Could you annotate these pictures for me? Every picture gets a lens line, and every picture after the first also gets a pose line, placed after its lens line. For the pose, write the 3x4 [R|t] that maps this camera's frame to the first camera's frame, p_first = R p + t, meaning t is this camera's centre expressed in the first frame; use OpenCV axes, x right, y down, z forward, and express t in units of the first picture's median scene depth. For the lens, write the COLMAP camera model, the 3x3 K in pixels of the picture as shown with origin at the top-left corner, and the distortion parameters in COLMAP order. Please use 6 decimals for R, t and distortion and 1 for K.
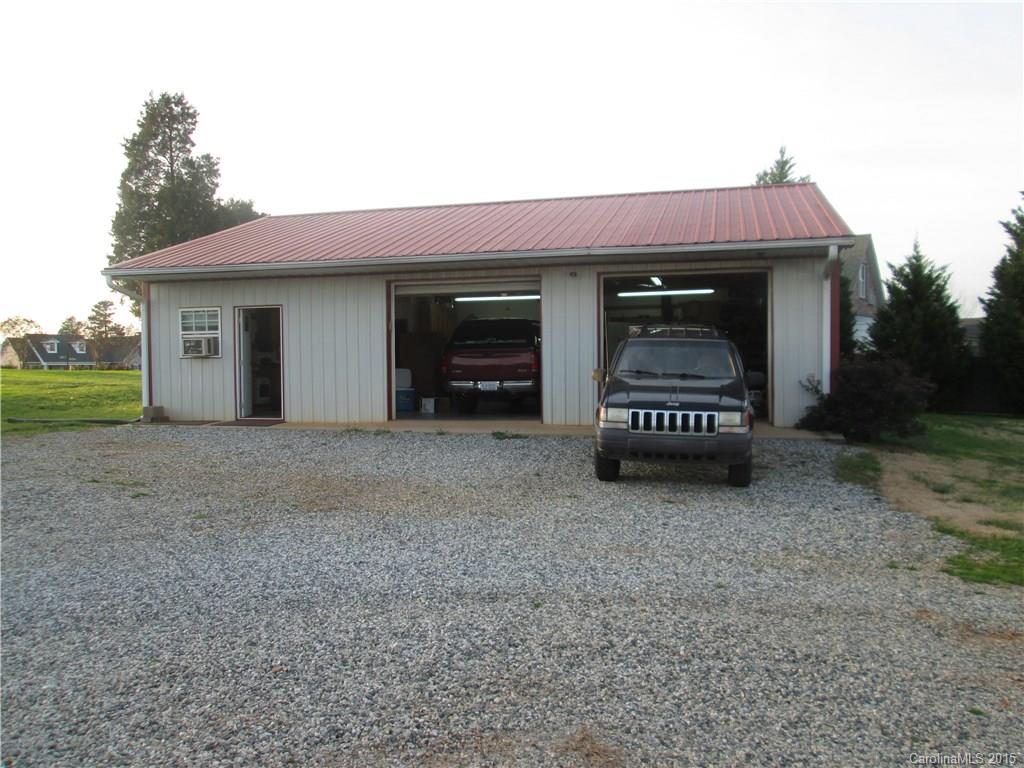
lens RADIAL K [[834.2, 0, 512.0], [0, 834.2, 384.0], [0, 0, 1]] dist [0.007273, 0.006247]
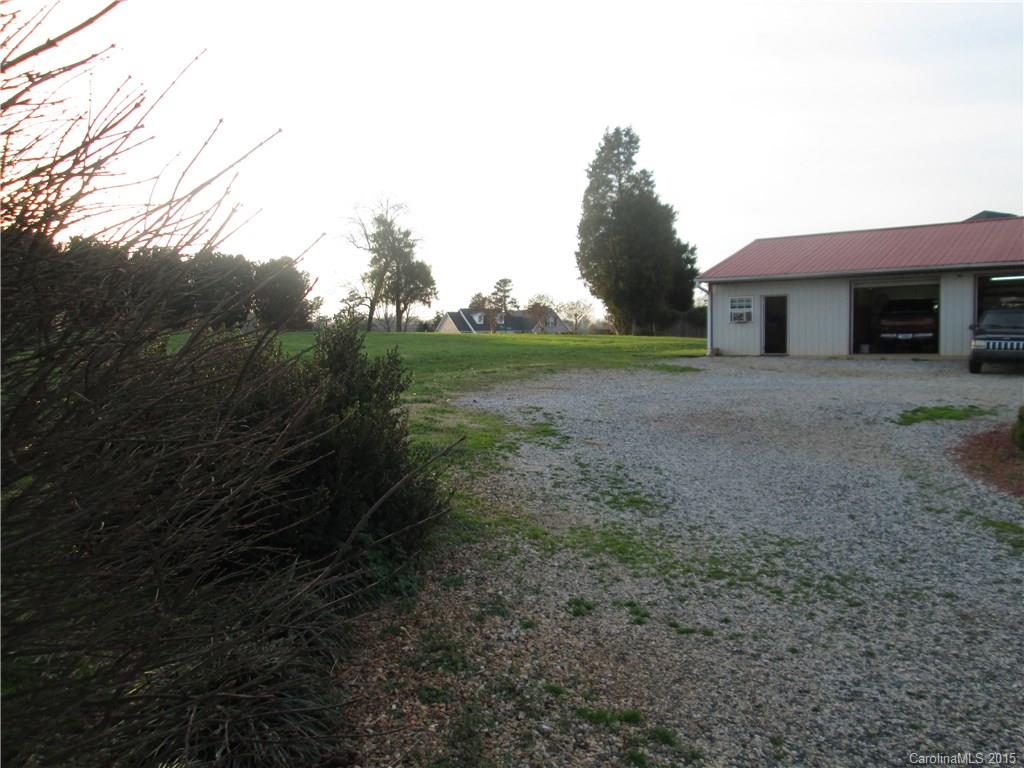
lens RADIAL K [[821.7, 0, 512.0], [0, 821.7, 384.0], [0, 0, 1]] dist [0.080186, -0.175252]
pose [[0.914250, 0.019687, -0.404673, -0.050350], [-0.003952, 0.999205, 0.039681, 0.024236], [0.405132, -0.034679, 0.913600, -0.634583]]
